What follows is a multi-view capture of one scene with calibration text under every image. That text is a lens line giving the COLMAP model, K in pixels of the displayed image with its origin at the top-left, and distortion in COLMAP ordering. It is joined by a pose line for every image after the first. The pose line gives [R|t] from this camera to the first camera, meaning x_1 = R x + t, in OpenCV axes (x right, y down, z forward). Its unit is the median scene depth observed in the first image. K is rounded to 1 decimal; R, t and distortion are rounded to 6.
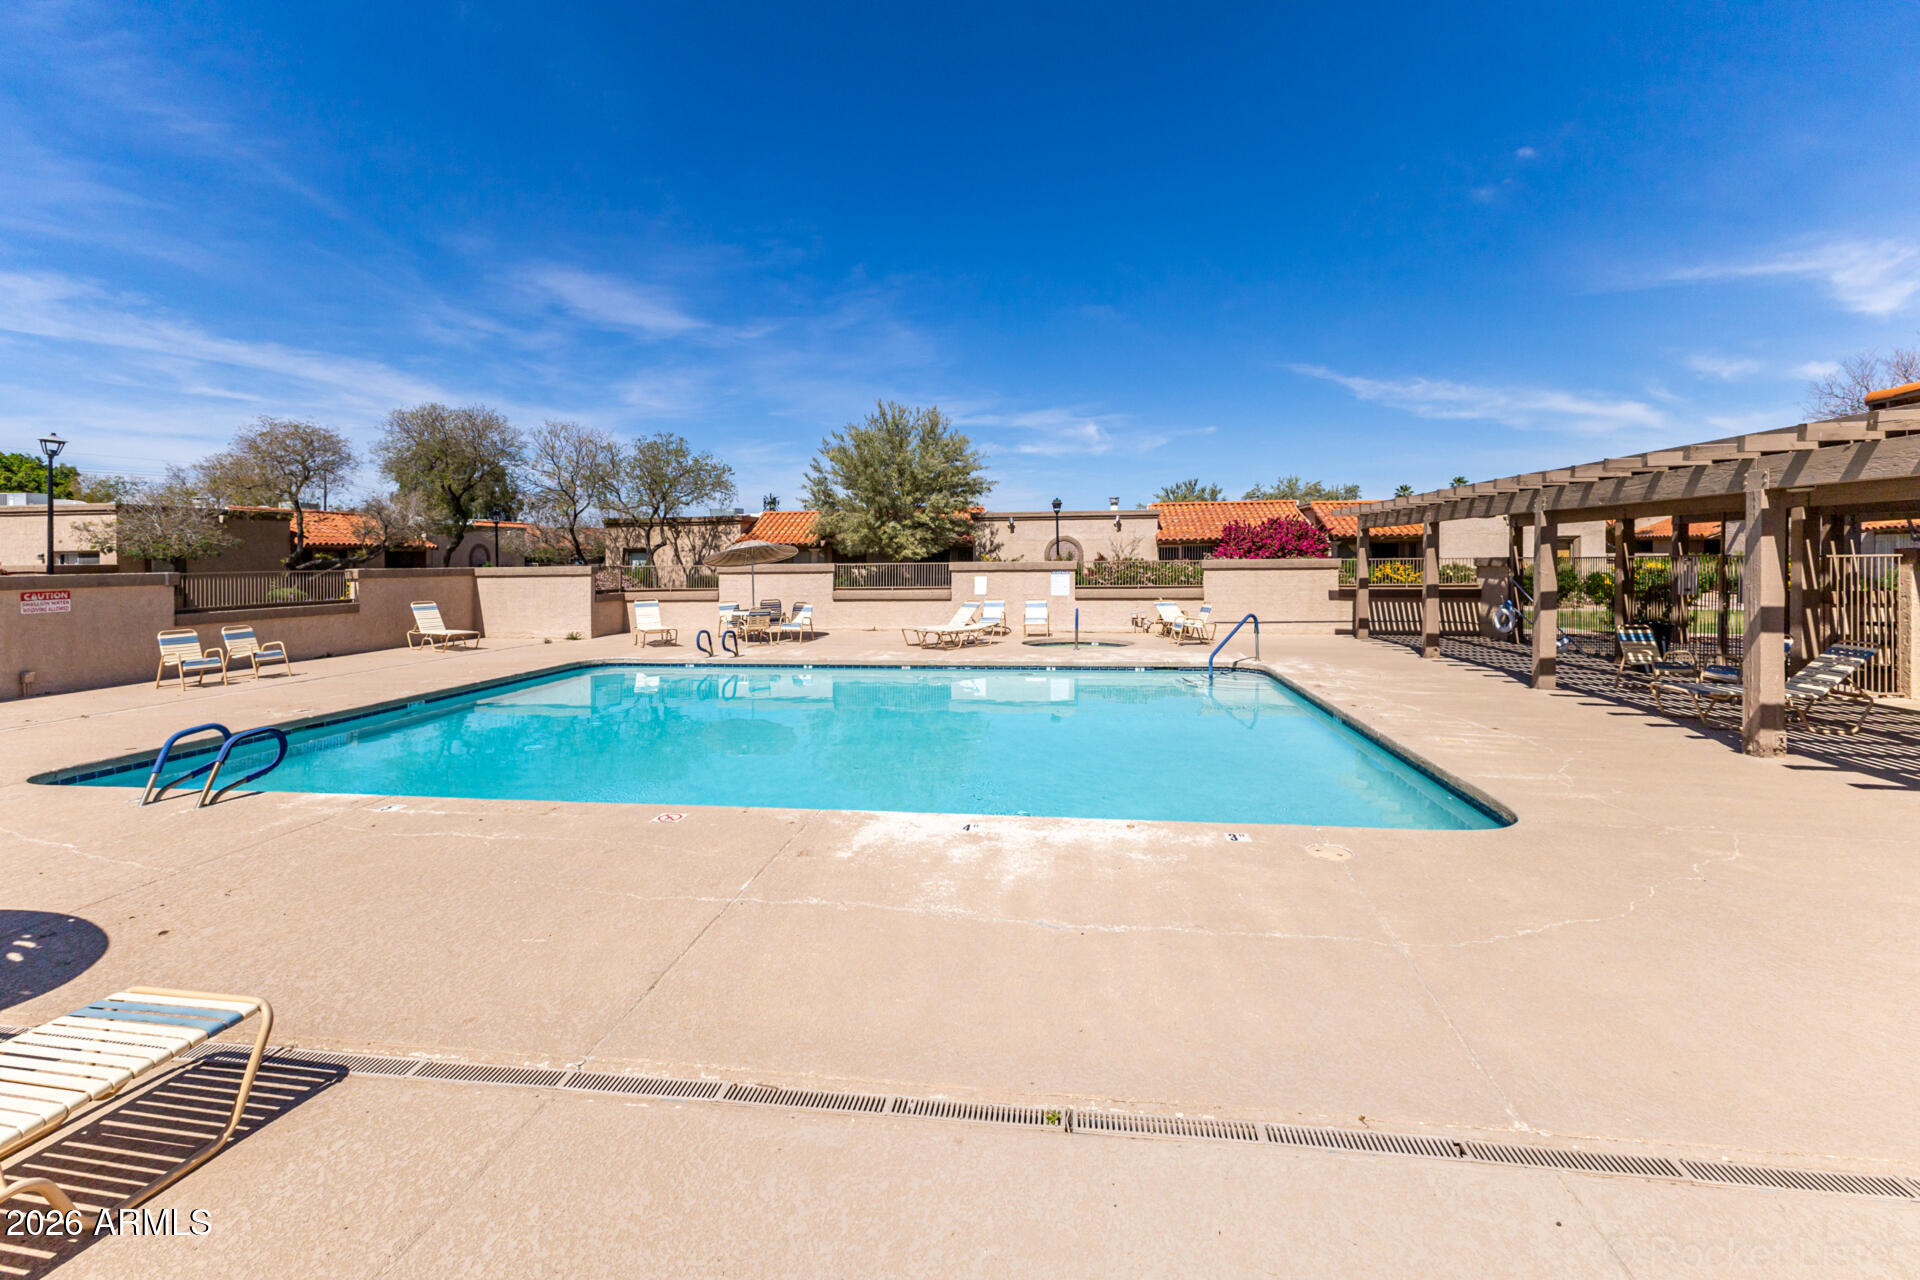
lens RADIAL K [[858.3, 0, 963.4], [0, 858.3, 658.4], [0, 0, 1]] dist [0.009853, -0.002495]
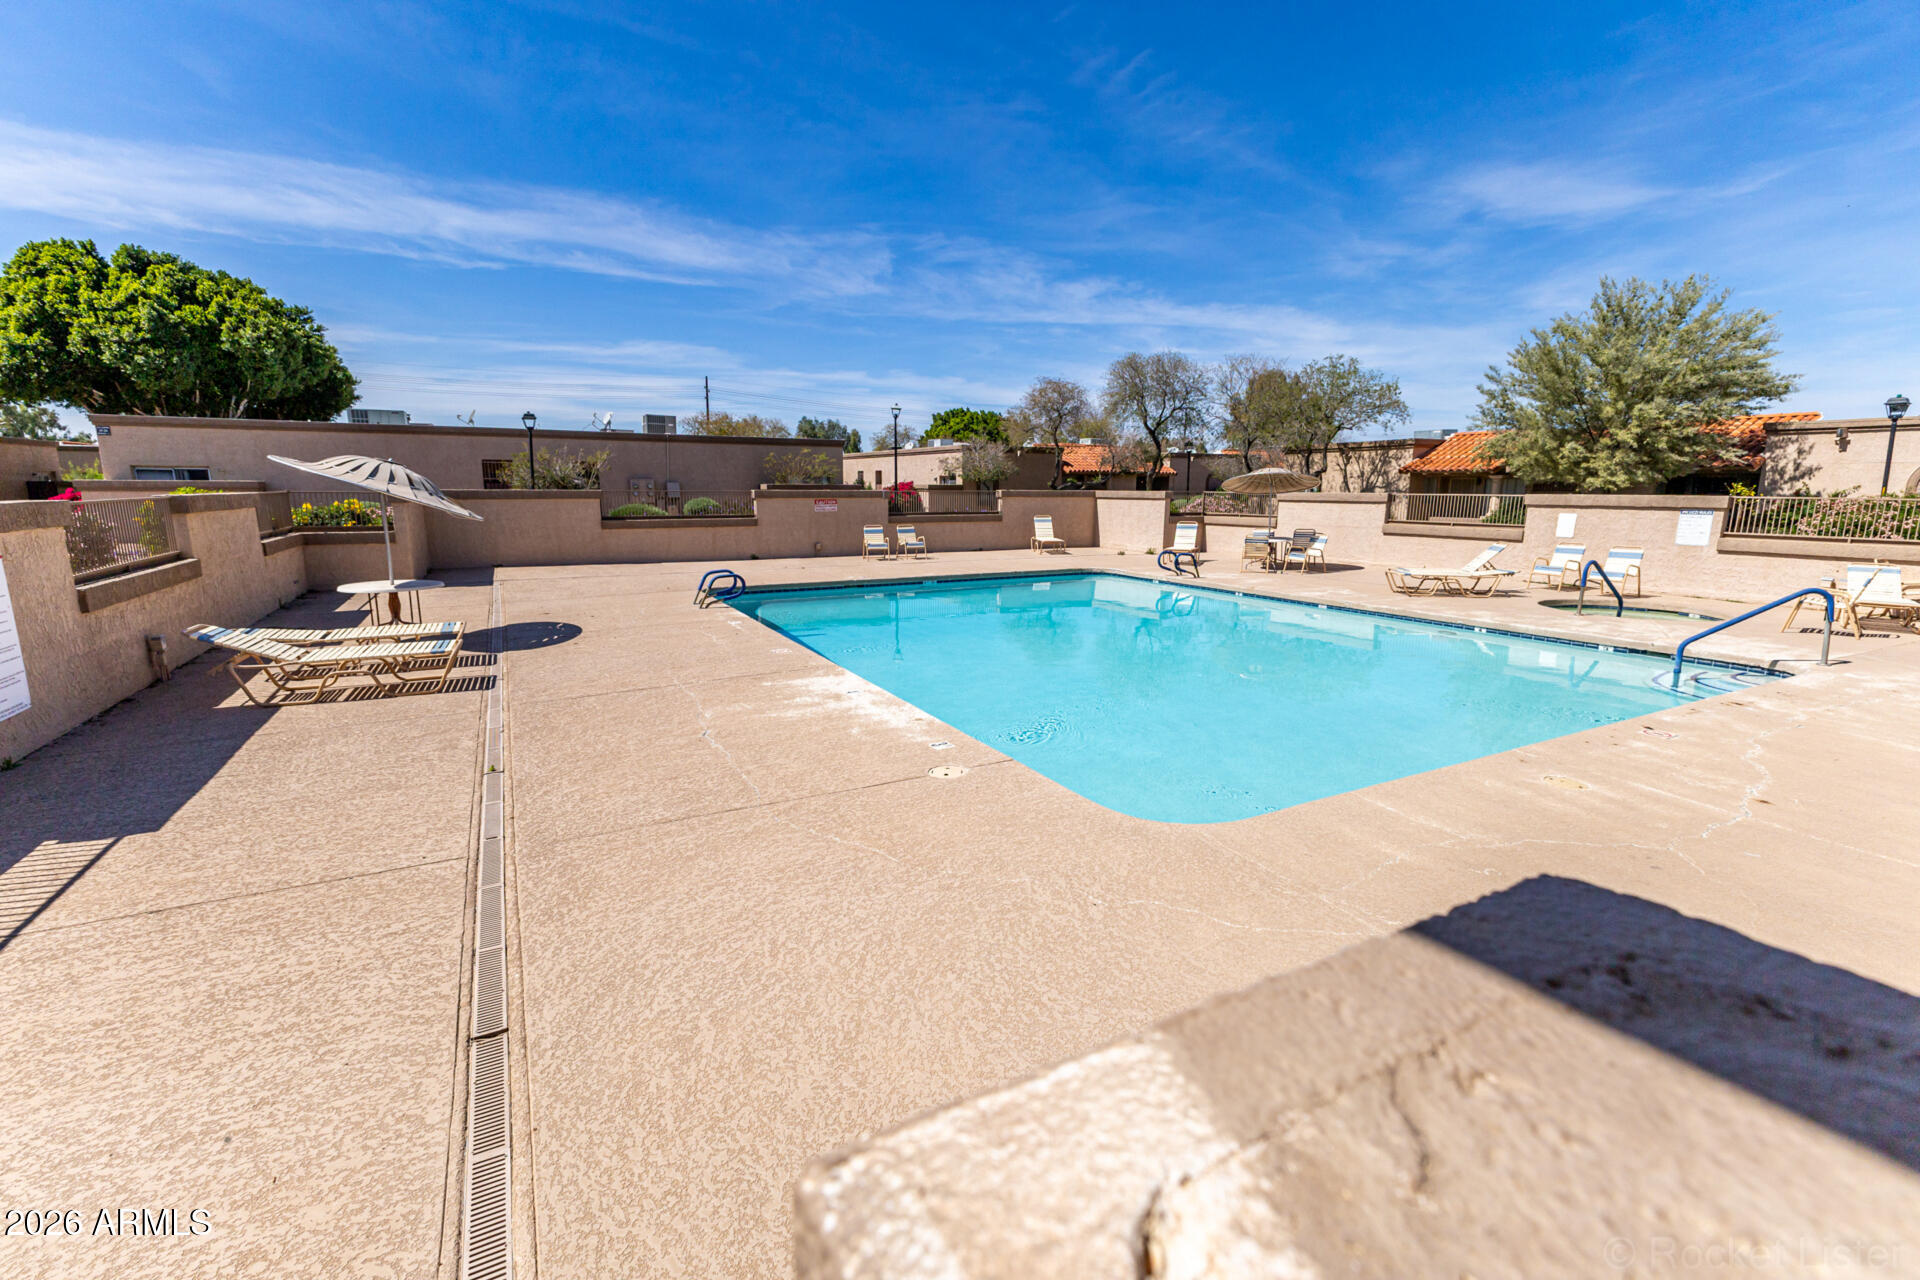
lens RADIAL K [[858.3, 0, 961.3], [0, 858.3, 624.5], [0, 0, 1]] dist [0.009853, -0.002495]
pose [[0.583222, 0.142189, -0.799772, 0.339727], [-0.104536, 0.989512, 0.099691, -0.016266], [0.805559, 0.025463, 0.591969, 0.103850]]
